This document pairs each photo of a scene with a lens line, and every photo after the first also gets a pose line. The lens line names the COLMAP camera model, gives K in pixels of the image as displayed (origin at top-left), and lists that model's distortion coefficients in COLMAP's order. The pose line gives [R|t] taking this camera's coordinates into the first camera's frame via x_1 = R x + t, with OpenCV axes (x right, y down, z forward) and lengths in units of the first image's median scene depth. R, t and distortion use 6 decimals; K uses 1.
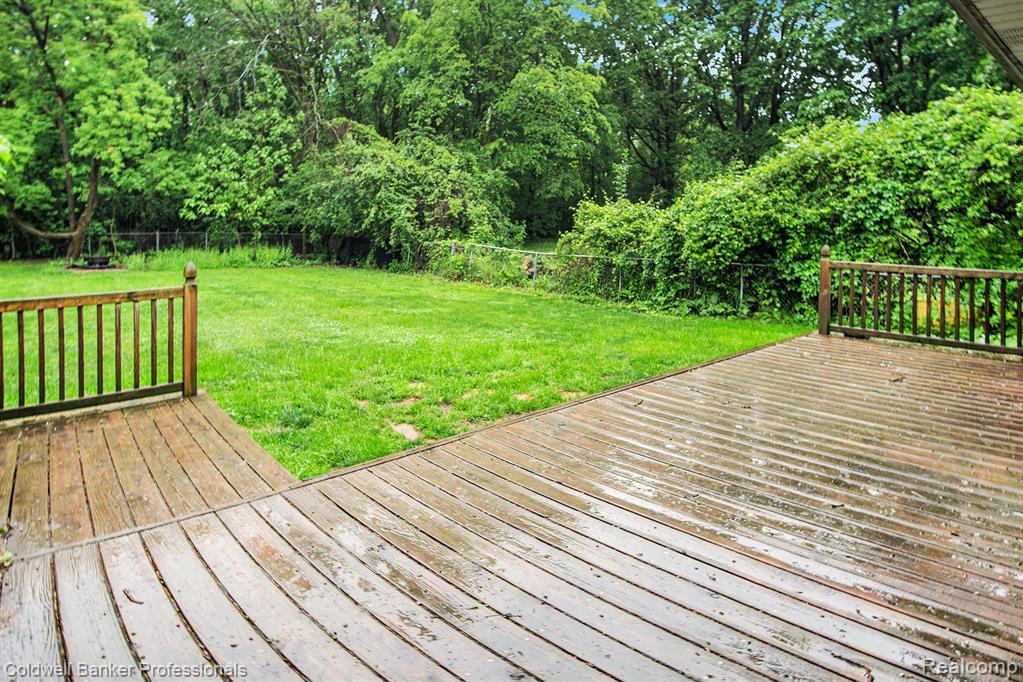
lens RADIAL K [[636.8, 0, 509.9], [0, 636.8, 298.2], [0, 0, 1]] dist [-0.001436, 0.042081]
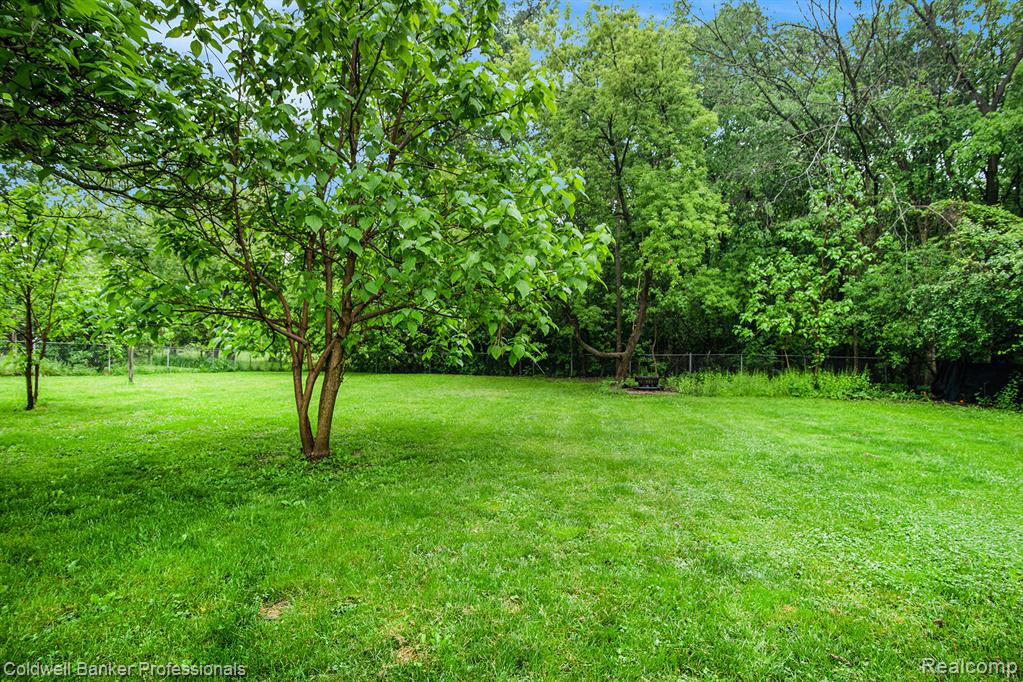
lens RADIAL K [[530.7, 0, 518.6], [0, 530.7, 339.7], [0, 0, 1]] dist [-0.001678, -0.000458]
pose [[0.754252, -0.007186, -0.656545, -0.264974], [-0.085143, 0.990427, -0.108654, -0.018346], [0.651041, 0.137852, 0.746420, 0.281458]]
